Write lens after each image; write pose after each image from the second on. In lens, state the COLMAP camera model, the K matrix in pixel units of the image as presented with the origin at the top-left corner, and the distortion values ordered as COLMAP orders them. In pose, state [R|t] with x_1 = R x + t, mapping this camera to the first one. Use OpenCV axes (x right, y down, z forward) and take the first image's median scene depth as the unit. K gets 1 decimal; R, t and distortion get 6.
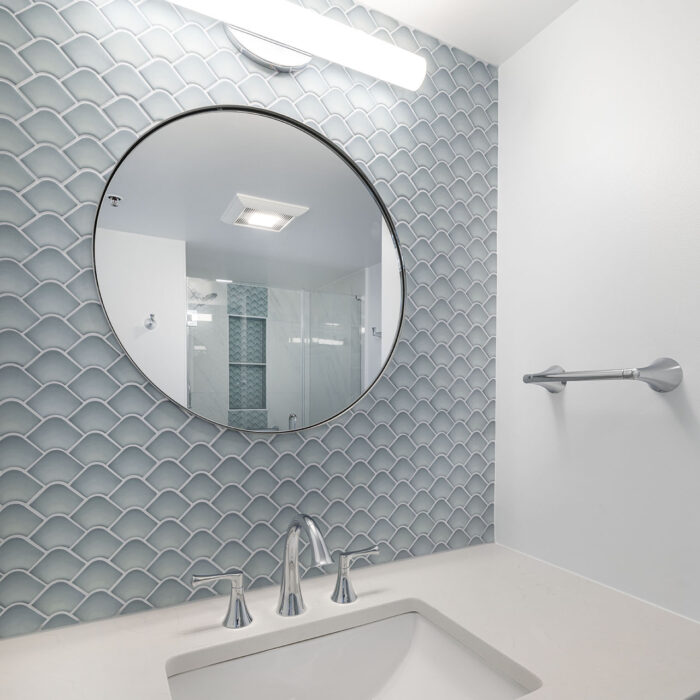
lens RADIAL K [[469.9, 0, 356.3], [0, 469.9, 415.8], [0, 0, 1]] dist [-0.002564, 0.003430]
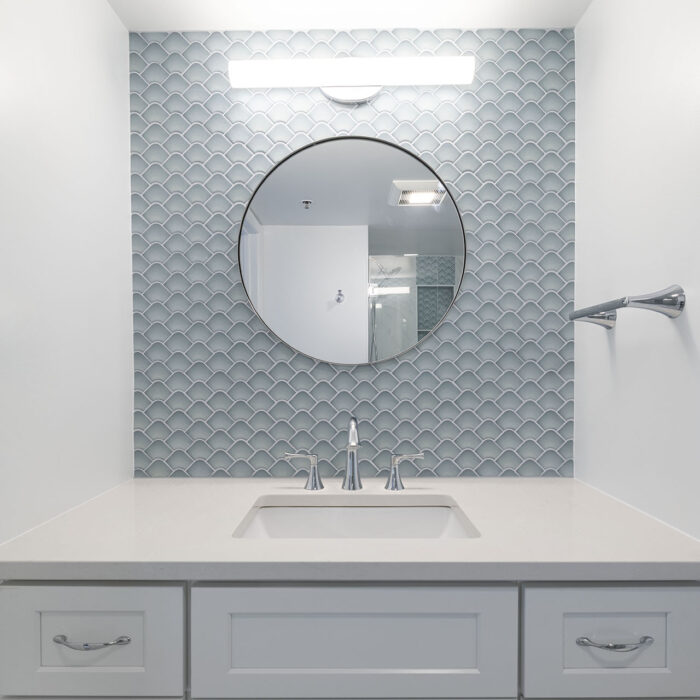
lens RADIAL K [[469.9, 0, 355.0], [0, 469.9, 378.7], [0, 0, 1]] dist [-0.002564, 0.003430]
pose [[0.876226, 0.007961, -0.481834, 0.422461], [-0.015033, 0.999828, -0.010818, 0.077480], [0.481665, 0.016723, 0.876196, -0.173686]]
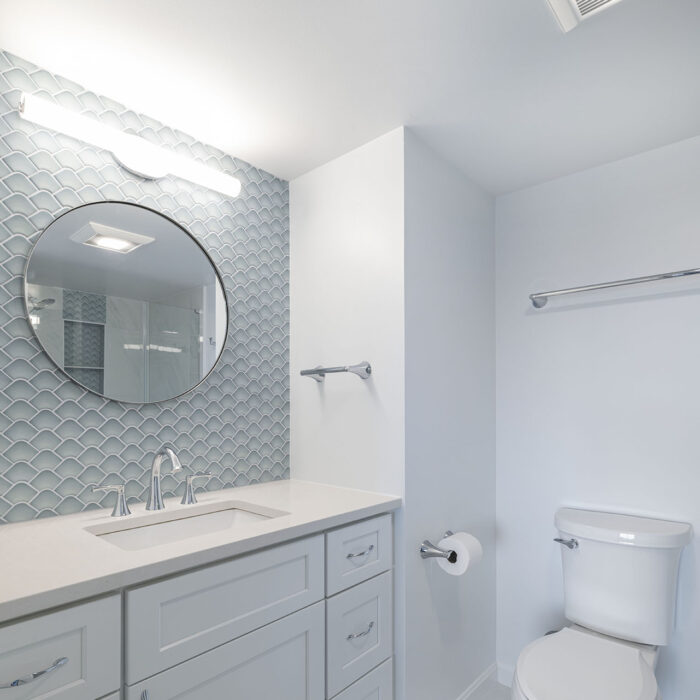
lens RADIAL K [[451.7, 0, 352.3], [0, 451.7, 406.5], [0, 0, 1]] dist [-0.013354, 0.008897]
pose [[0.944632, -0.002287, 0.328123, -0.002931], [0.011171, 0.999620, -0.025194, 0.077649], [-0.327940, 0.027464, 0.944299, -0.562962]]
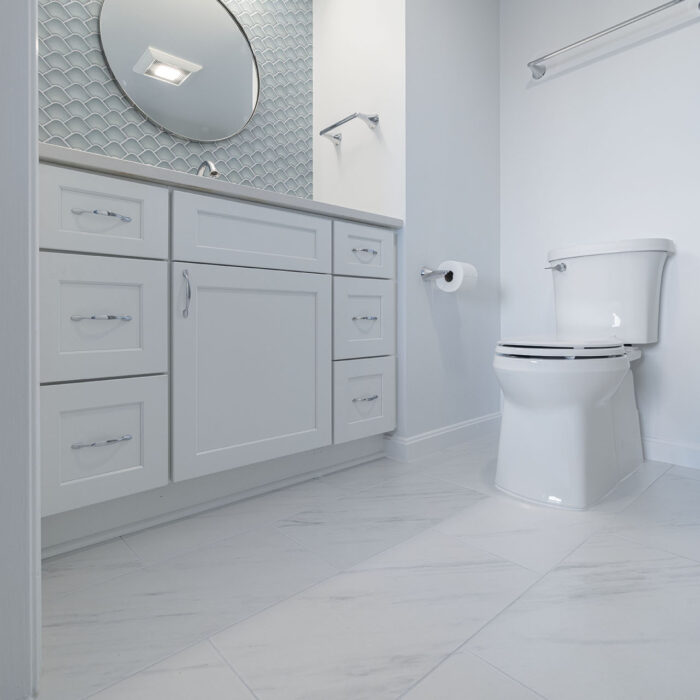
lens RADIAL K [[442.9, 0, 346.8], [0, 442.9, 317.6], [0, 0, 1]] dist [-0.003584, 0.003091]
pose [[0.975772, -0.001769, 0.218783, 0.054482], [0.007983, 0.999589, -0.027522, 0.707146], [-0.218644, 0.028601, 0.975385, -0.775528]]
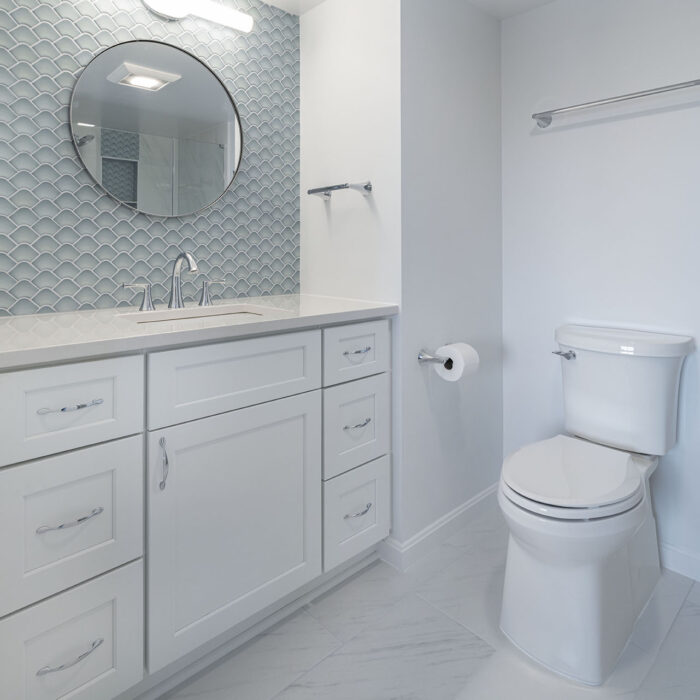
lens RADIAL K [[469.9, 0, 331.8], [0, 469.9, 248.2], [0, 0, 1]] dist [-0.002564, 0.003430]
pose [[0.975992, 0.000664, 0.217805, 0.045861], [0.006681, 0.999434, -0.032984, 0.186605], [-0.217703, 0.033647, 0.975435, -0.754431]]
